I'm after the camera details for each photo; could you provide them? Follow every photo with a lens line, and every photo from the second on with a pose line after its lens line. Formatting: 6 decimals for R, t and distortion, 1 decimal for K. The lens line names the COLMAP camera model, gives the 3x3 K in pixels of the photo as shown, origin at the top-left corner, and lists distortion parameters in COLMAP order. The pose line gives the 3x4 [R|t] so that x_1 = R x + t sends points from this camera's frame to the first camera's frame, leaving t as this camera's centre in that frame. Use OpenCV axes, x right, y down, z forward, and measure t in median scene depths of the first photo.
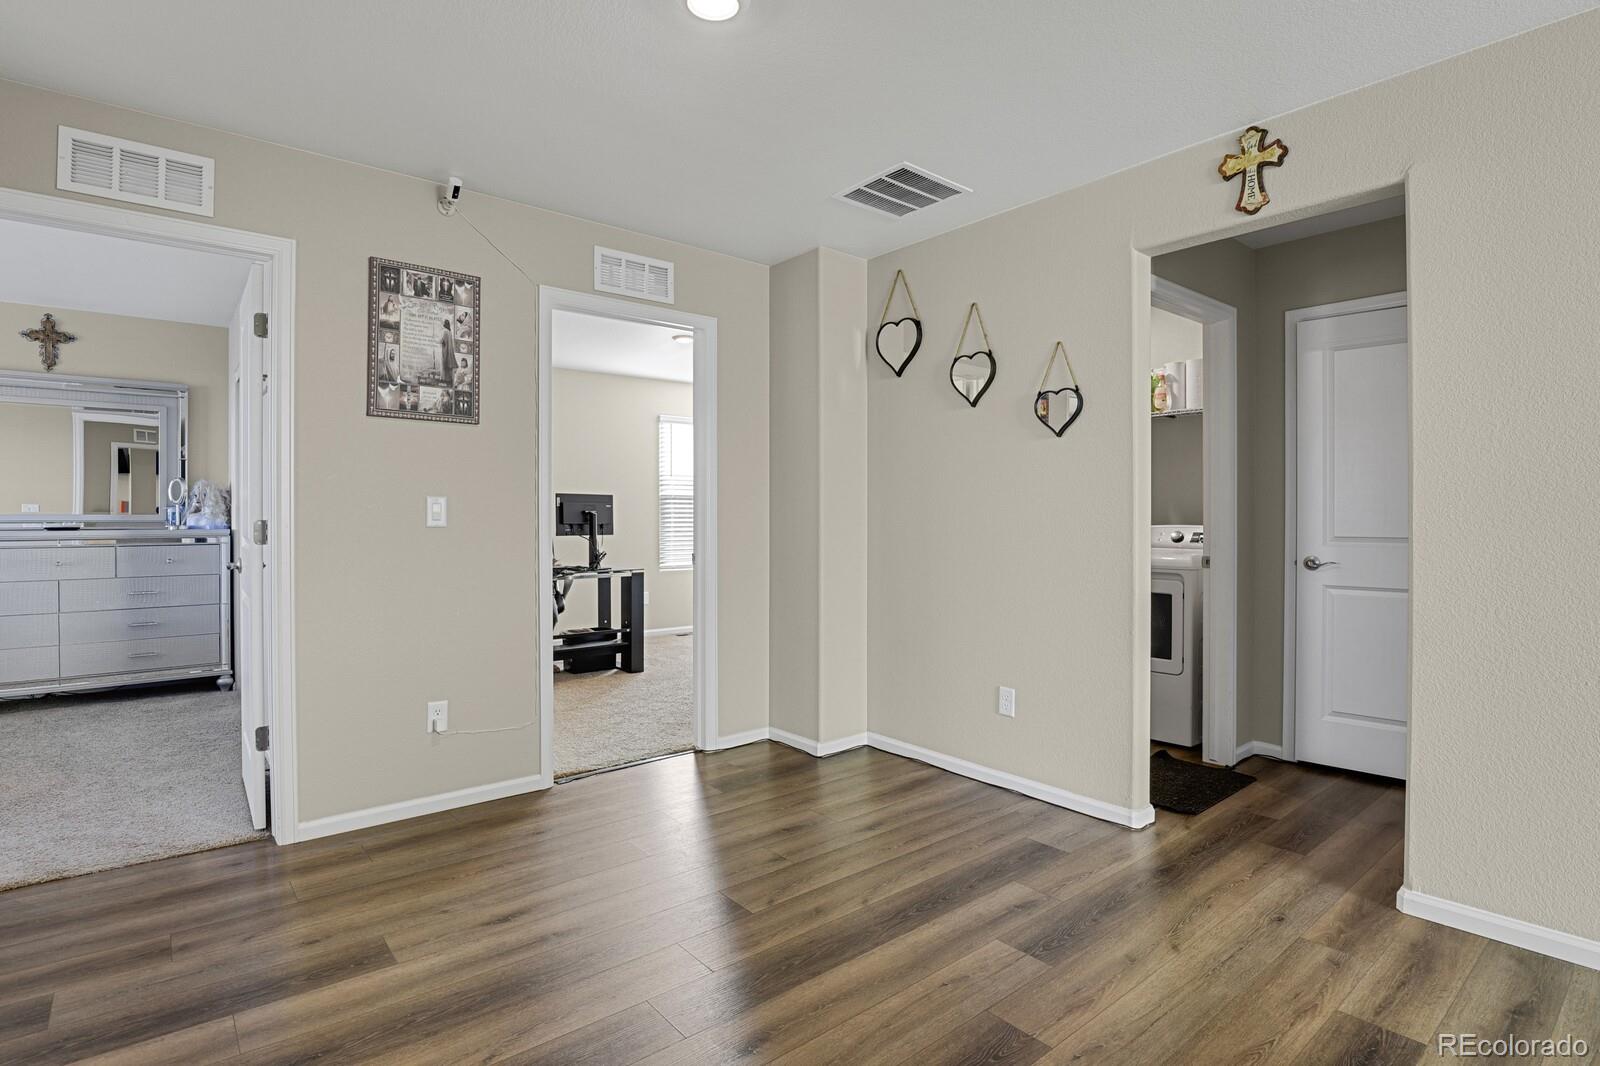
lens RADIAL K [[790.2, 0, 815.2], [0, 790.2, 527.9], [0, 0, 1]] dist [-0.027480, -0.001987]
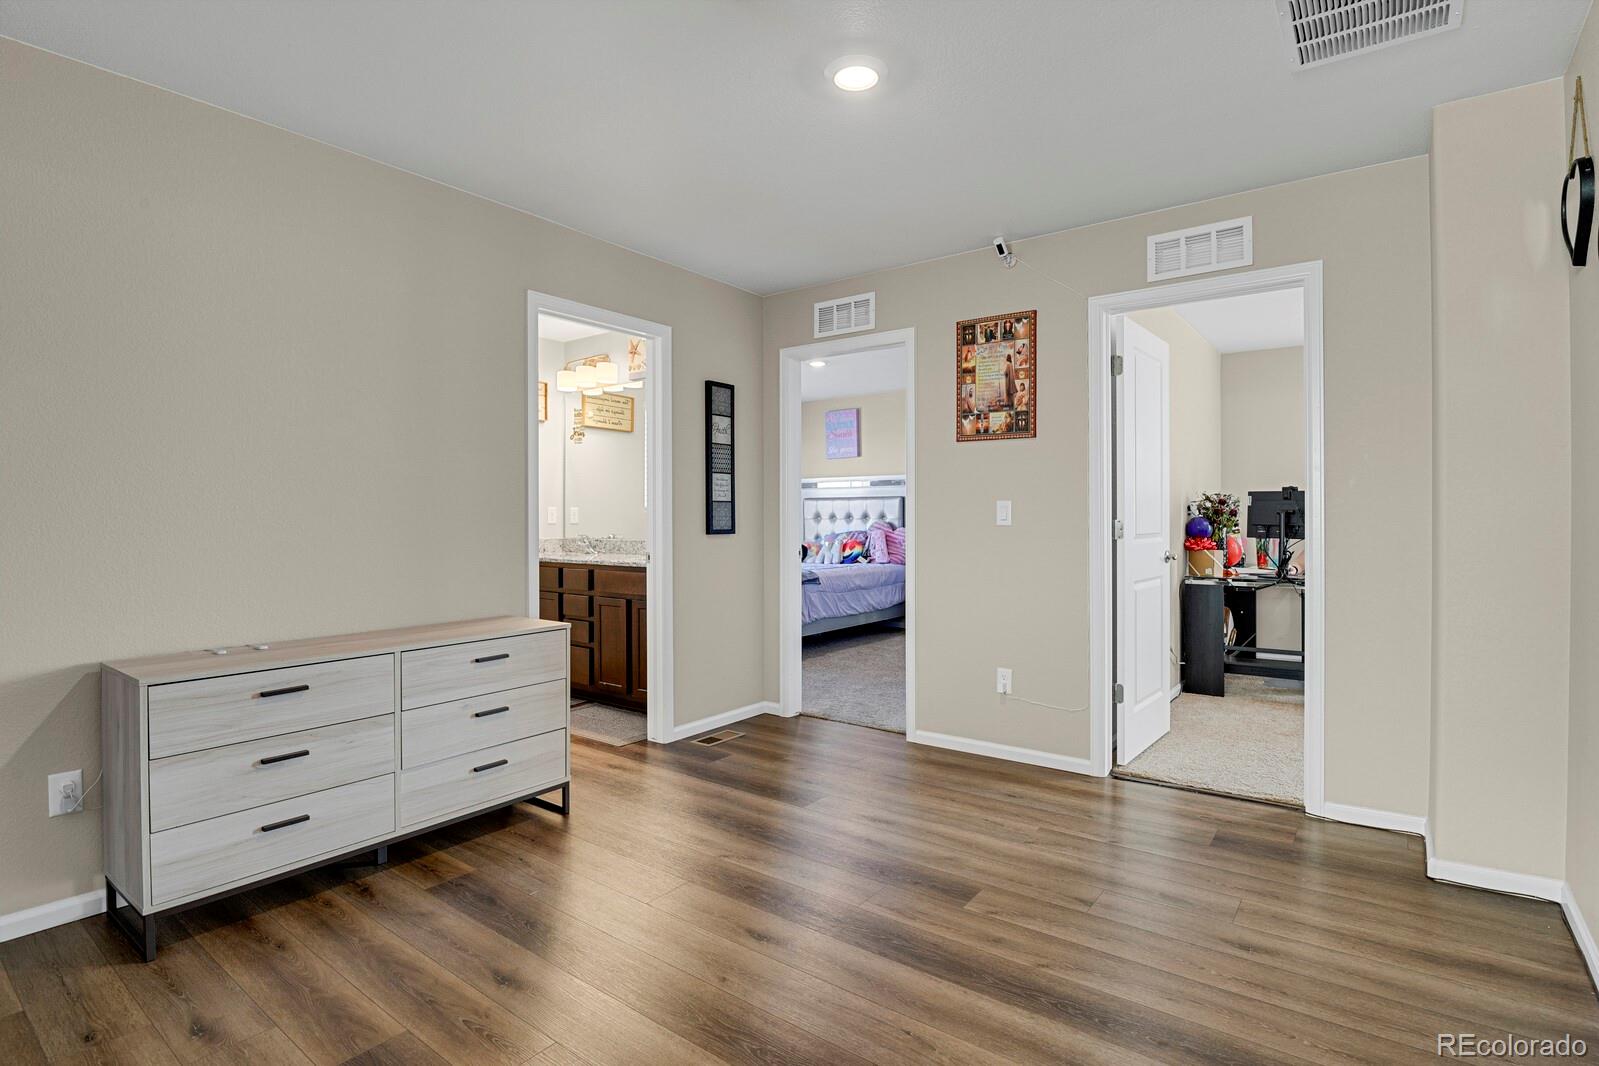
lens RADIAL K [[789.7, 0, 816.0], [0, 789.7, 526.2], [0, 0, 1]] dist [-0.027480, -0.001987]
pose [[0.228828, 0.008347, -0.973431, 0.657964], [-0.009778, 0.999932, 0.006276, -0.005457], [0.973418, 0.008082, 0.228894, 0.442476]]
